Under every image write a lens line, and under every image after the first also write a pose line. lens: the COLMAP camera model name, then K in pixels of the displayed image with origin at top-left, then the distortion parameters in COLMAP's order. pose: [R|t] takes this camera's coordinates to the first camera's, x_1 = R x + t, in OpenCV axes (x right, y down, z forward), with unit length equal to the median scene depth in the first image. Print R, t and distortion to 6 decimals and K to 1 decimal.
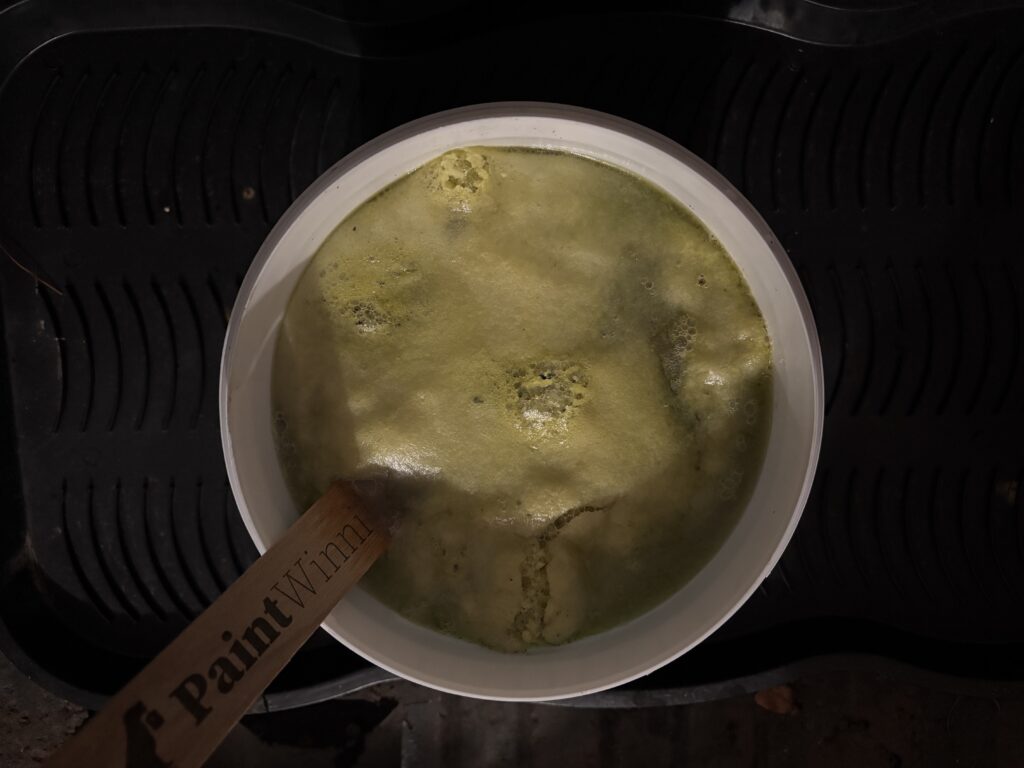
lens RADIAL K [[790.5, 0, 512.0], [0, 790.5, 384.0], [0, 0, 1]] dist [0.097510, -0.103917]
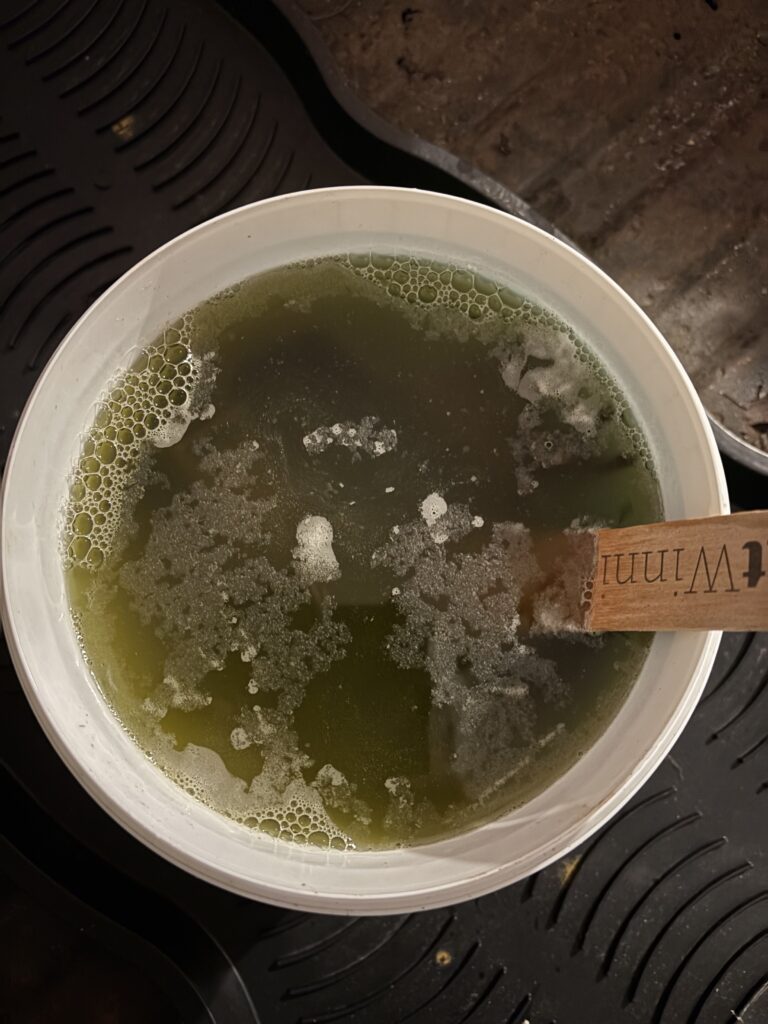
lens RADIAL K [[790.5, 0, 384.0], [0, 790.5, 512.0], [0, 0, 1]] dist [0.097510, -0.103917]
pose [[-0.683966, -0.715999, 0.139771, -0.071382], [0.723676, -0.690114, 0.006077, 0.033446], [0.092106, 0.105305, 0.990165, 0.114064]]
